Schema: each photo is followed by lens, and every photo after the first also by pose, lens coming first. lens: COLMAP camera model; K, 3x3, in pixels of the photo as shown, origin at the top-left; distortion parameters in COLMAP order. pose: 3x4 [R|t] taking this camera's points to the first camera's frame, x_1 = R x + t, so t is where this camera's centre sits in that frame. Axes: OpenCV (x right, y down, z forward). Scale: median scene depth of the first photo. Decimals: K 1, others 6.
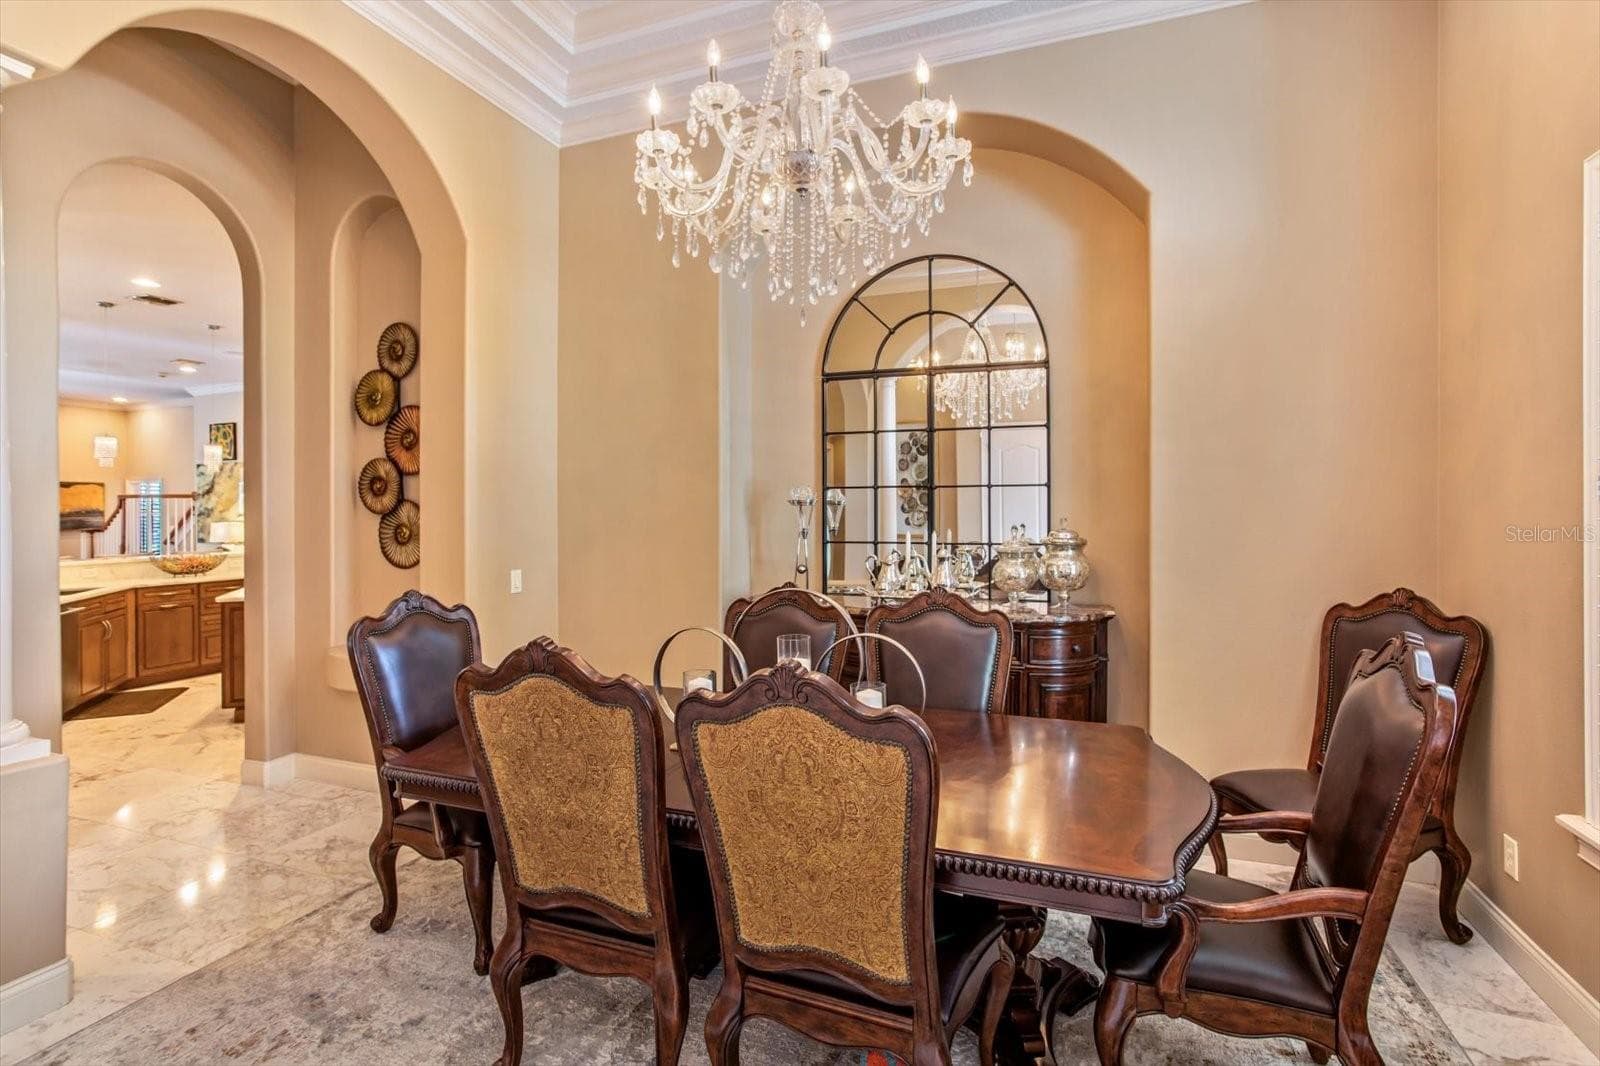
lens RADIAL K [[771.2, 0, 783.1], [0, 771.2, 516.4], [0, 0, 1]] dist [-0.001392, -0.000059]
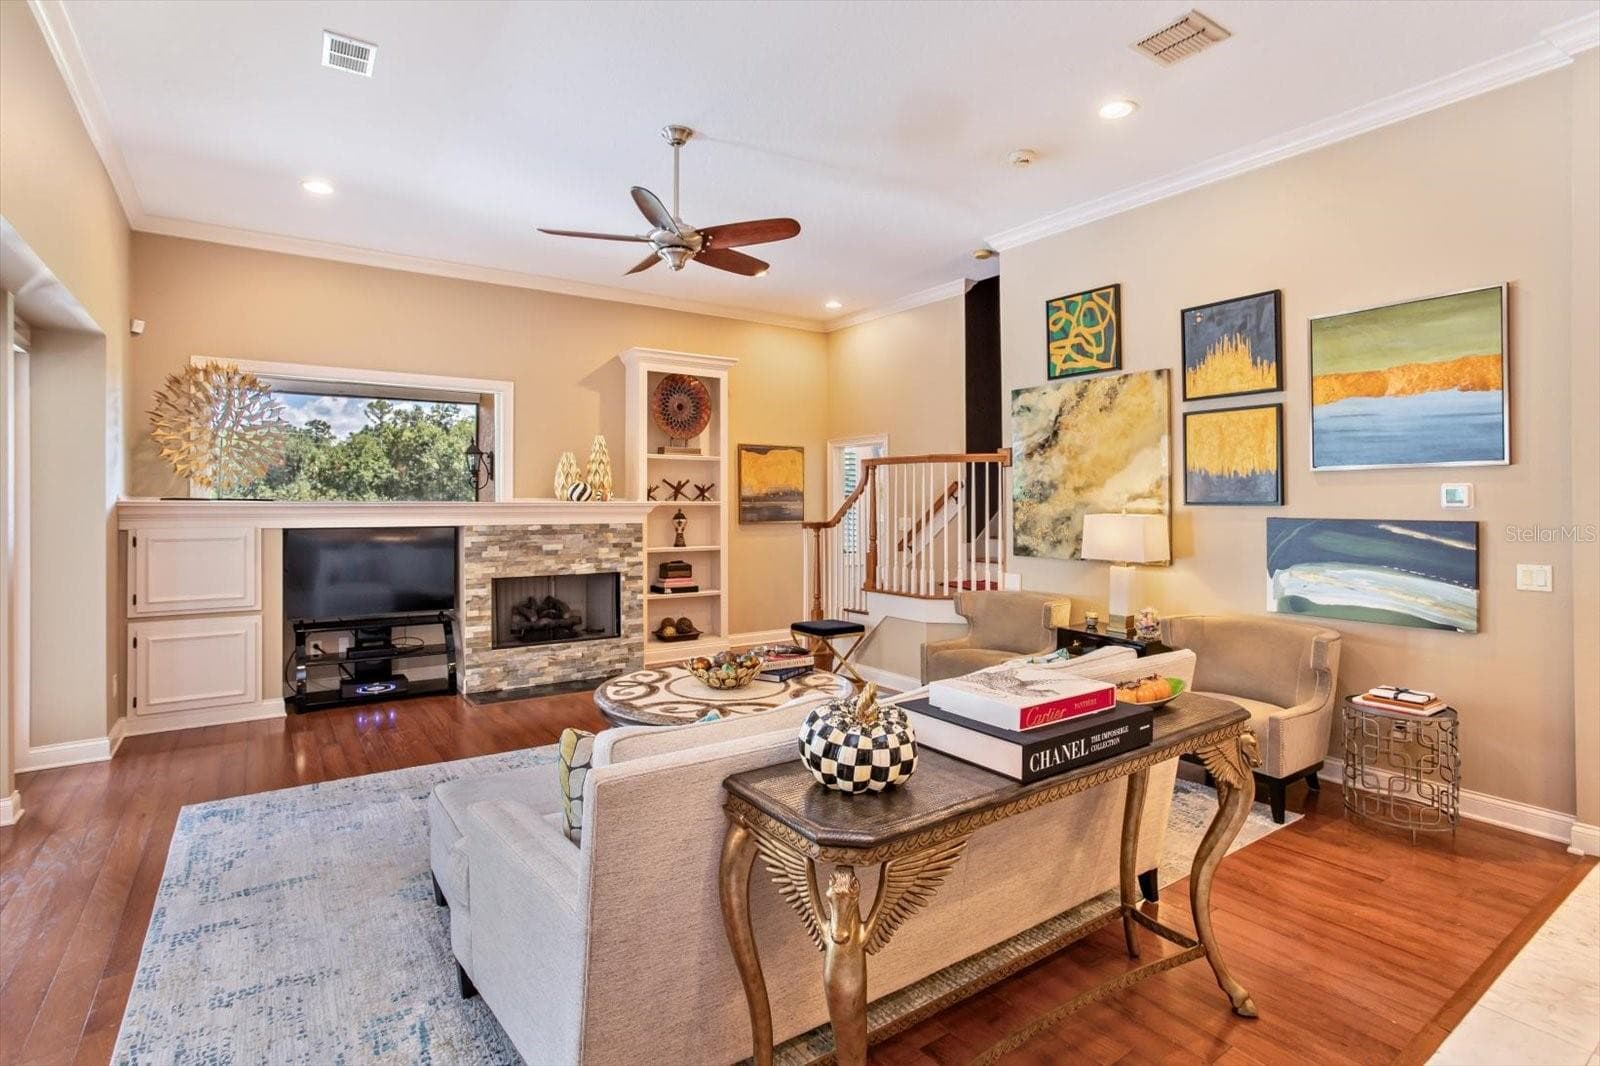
lens RADIAL K [[795.8, 0, 798.5], [0, 795.8, 504.8], [0, 0, 1]] dist [-0.000368, 0.000418]
pose [[0.843188, 0.005293, -0.537593, -0.617514], [-0.006949, 0.999975, -0.001054, 0.004653], [0.537574, 0.004625, 0.843204, 0.521803]]
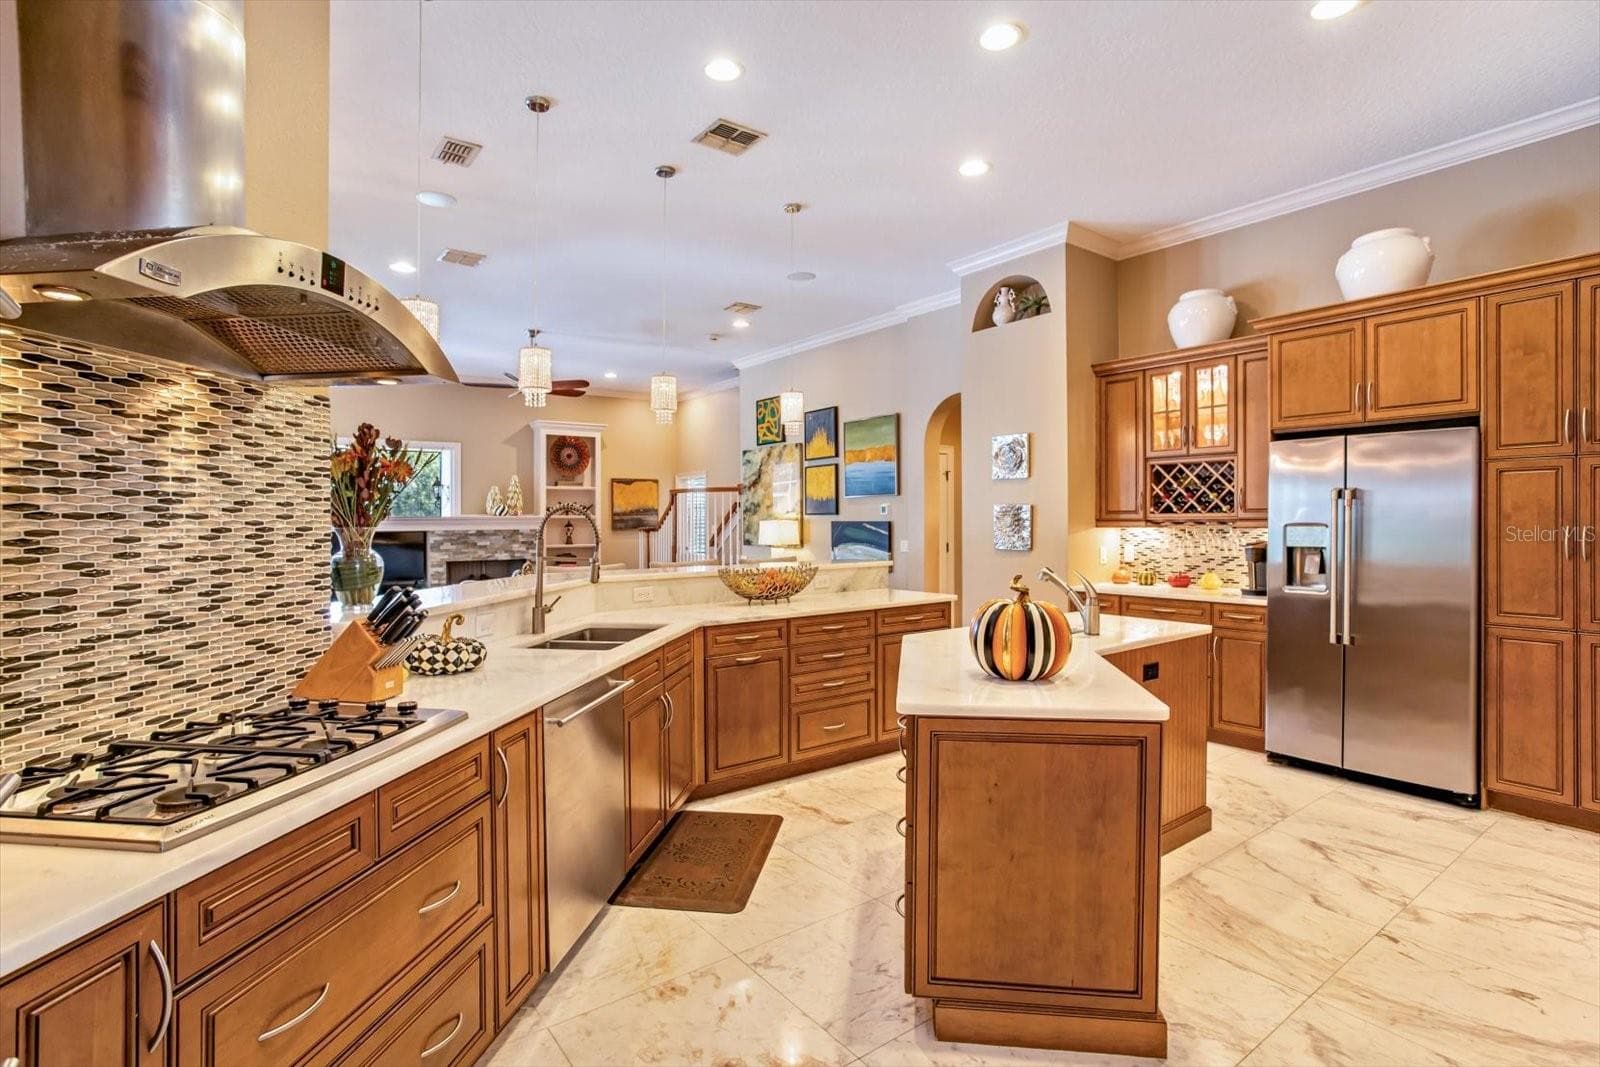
lens RADIAL K [[771.2, 0, 783.1], [0, 771.2, 516.9], [0, 0, 1]] dist [-0.001392, -0.000059]
pose [[0.847749, -0.003344, -0.530388, -0.285371], [0.000329, 0.999983, -0.005779, 0.009033], [0.530398, 0.004725, 0.847736, 0.319649]]
